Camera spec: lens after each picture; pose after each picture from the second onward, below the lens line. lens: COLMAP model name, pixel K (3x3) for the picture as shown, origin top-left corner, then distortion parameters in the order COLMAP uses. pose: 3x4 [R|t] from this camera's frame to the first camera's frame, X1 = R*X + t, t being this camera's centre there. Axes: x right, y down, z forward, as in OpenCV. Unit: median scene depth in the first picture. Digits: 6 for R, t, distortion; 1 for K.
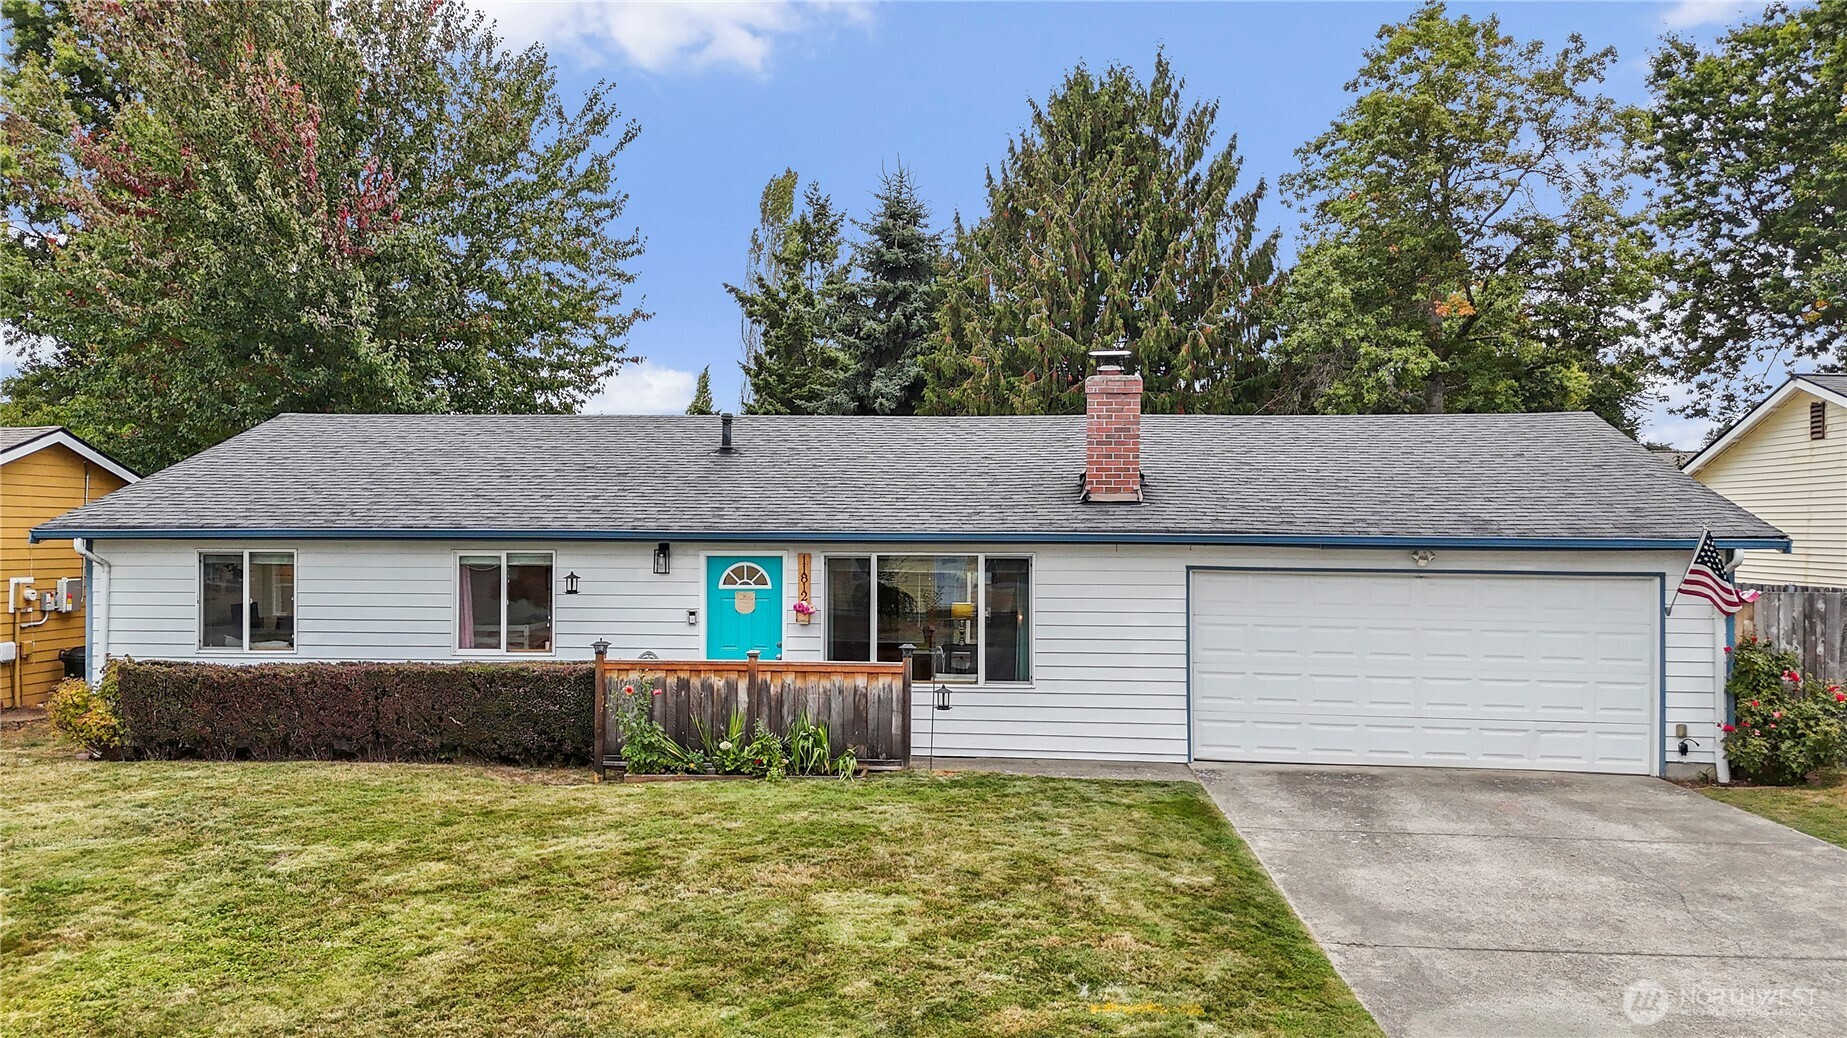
lens RADIAL K [[1380.1, 0, 923.5], [0, 1380.1, 519.0], [0, 0, 1]] dist [0.065795, -0.062467]
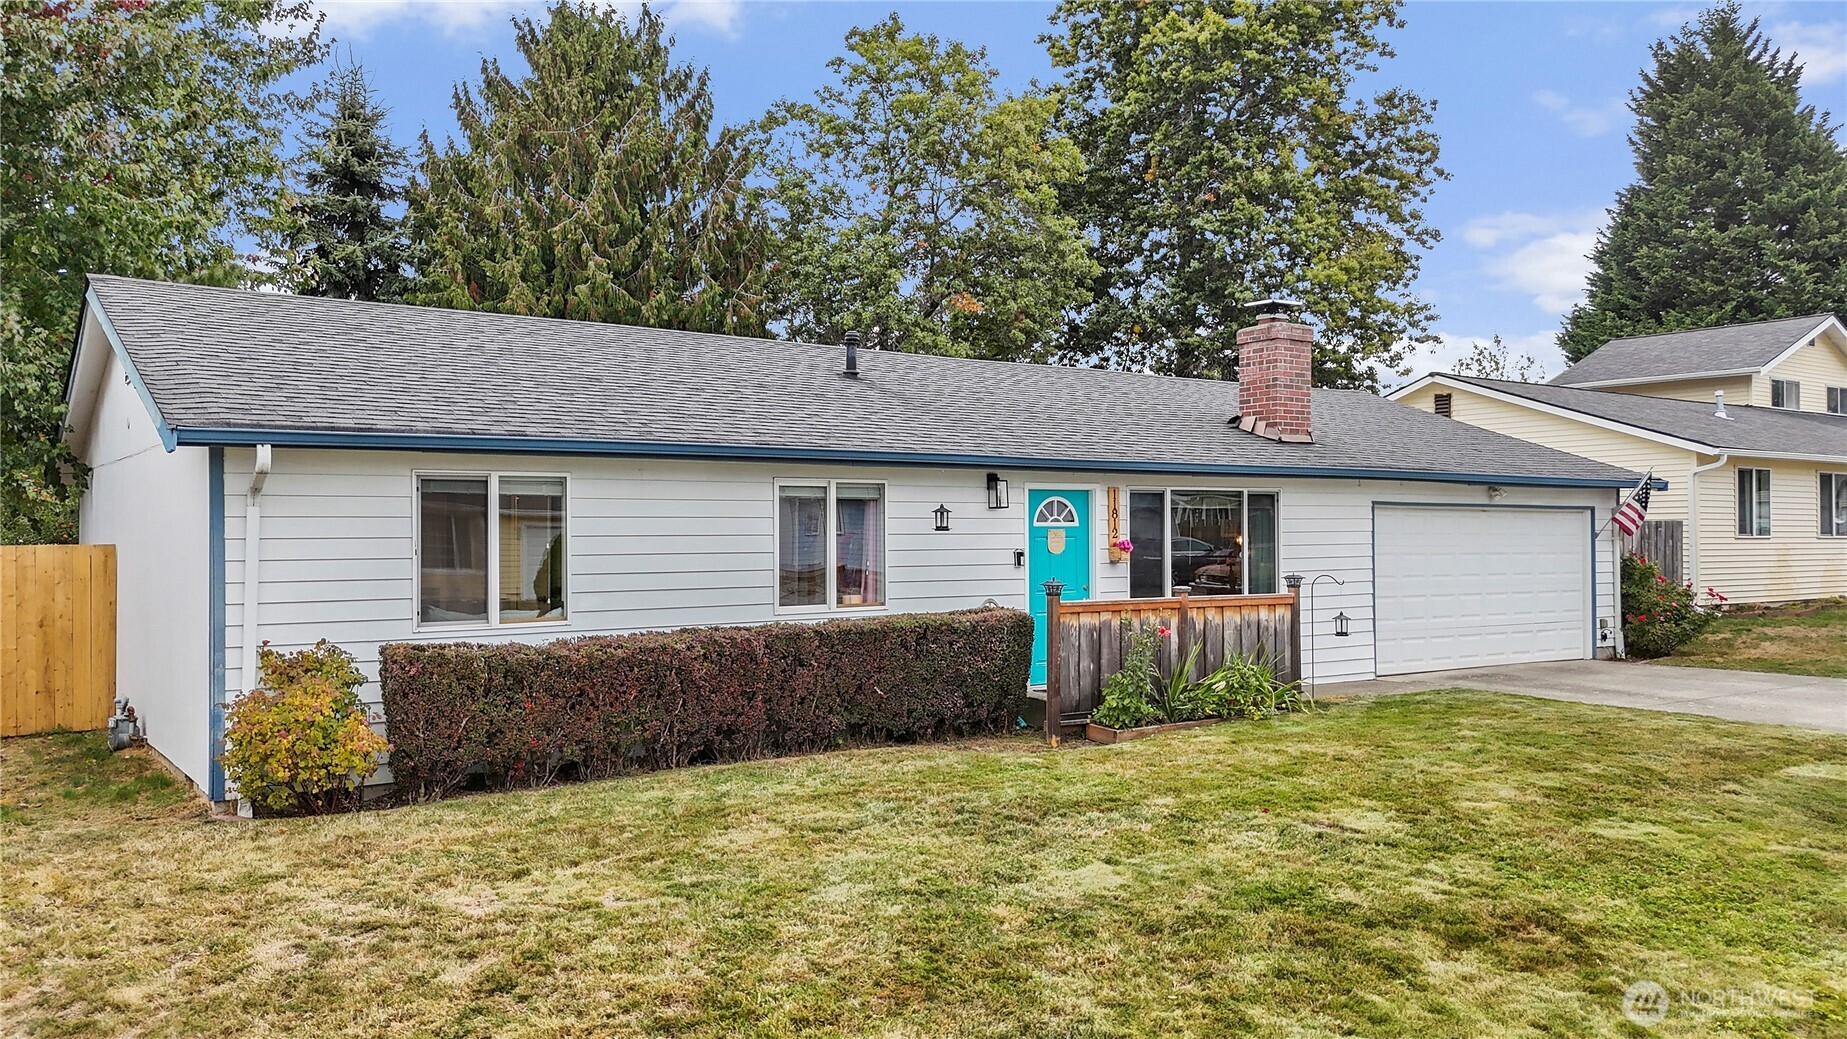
lens RADIAL K [[1380.1, 0, 923.5], [0, 1380.1, 519.5], [0, 0, 1]] dist [0.065795, -0.062467]
pose [[0.762538, -0.002363, 0.646939, -0.793851], [0.000463, 0.999995, 0.003107, 0.044531], [-0.646943, -0.002070, 0.762536, 0.379804]]
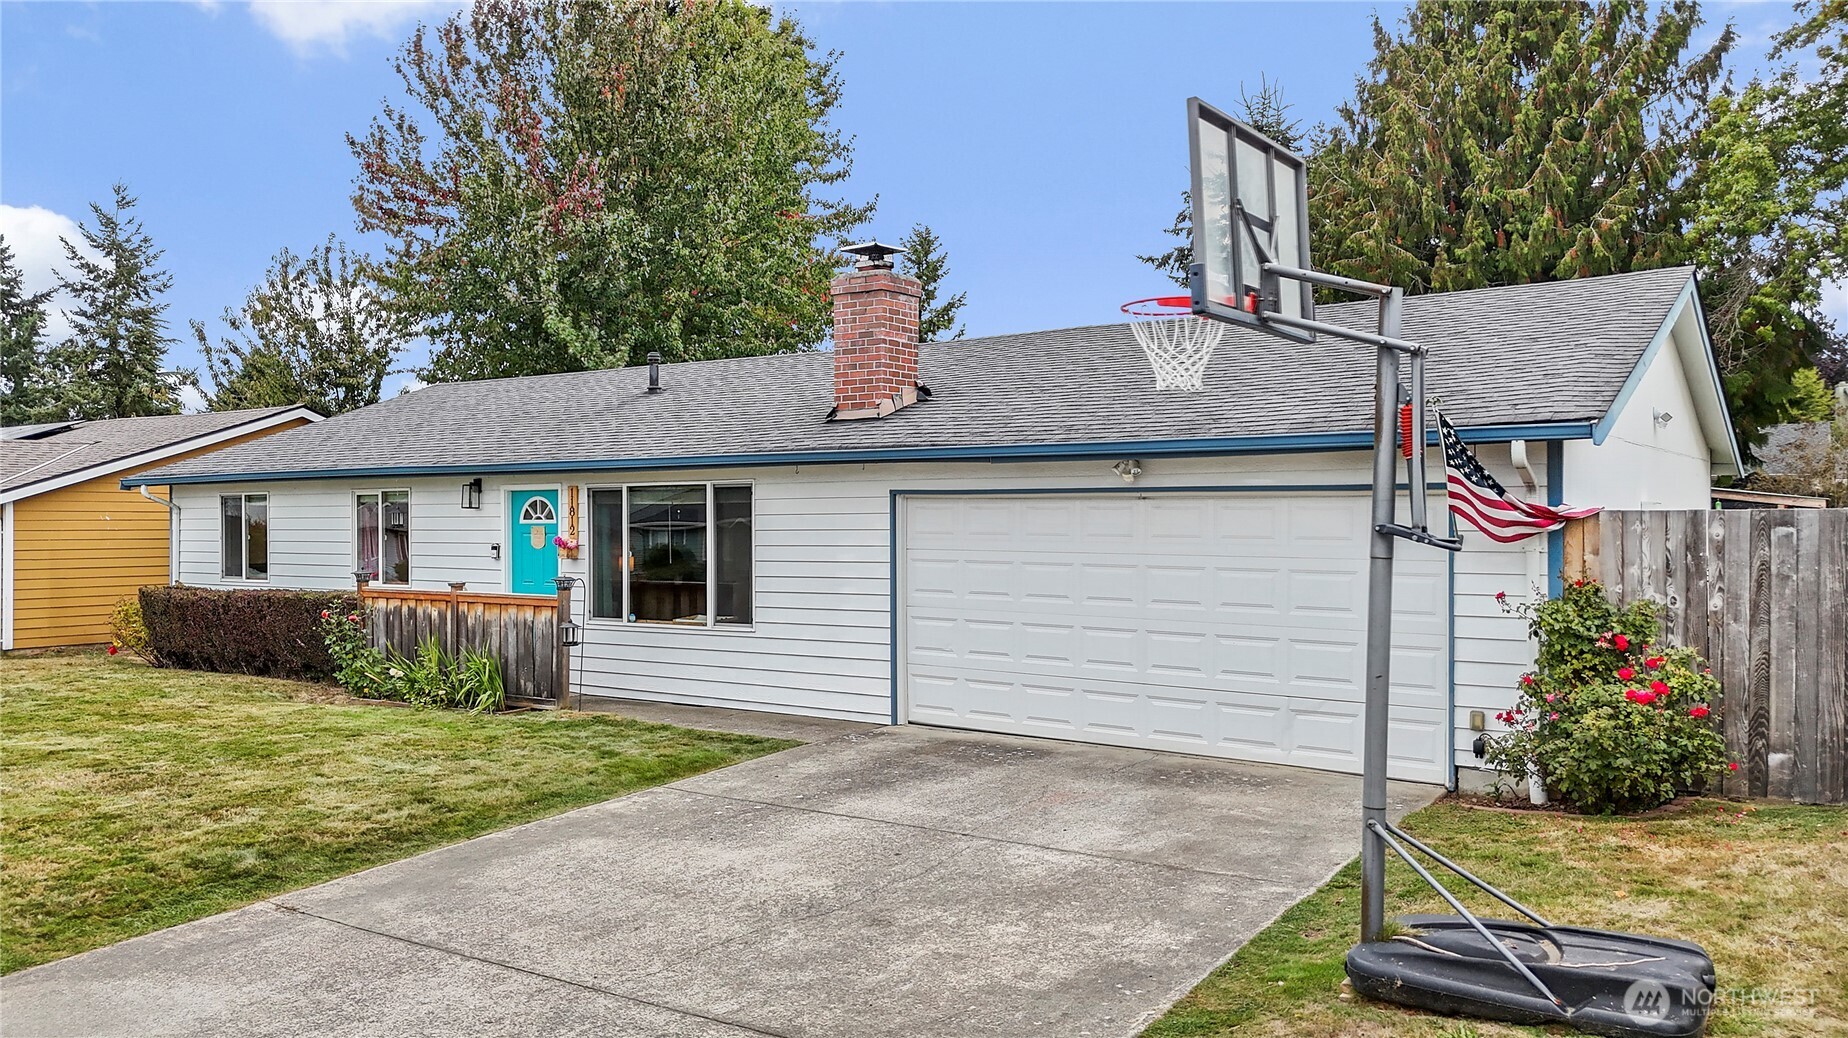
lens RADIAL K [[1380.8, 0, 924.0], [0, 1380.8, 519.0], [0, 0, 1]] dist [0.065795, -0.062467]
pose [[0.868609, -0.008345, -0.495428, 0.614788], [0.012881, 0.999901, 0.005740, 0.046234], [0.495331, -0.011367, 0.868630, 0.282799]]
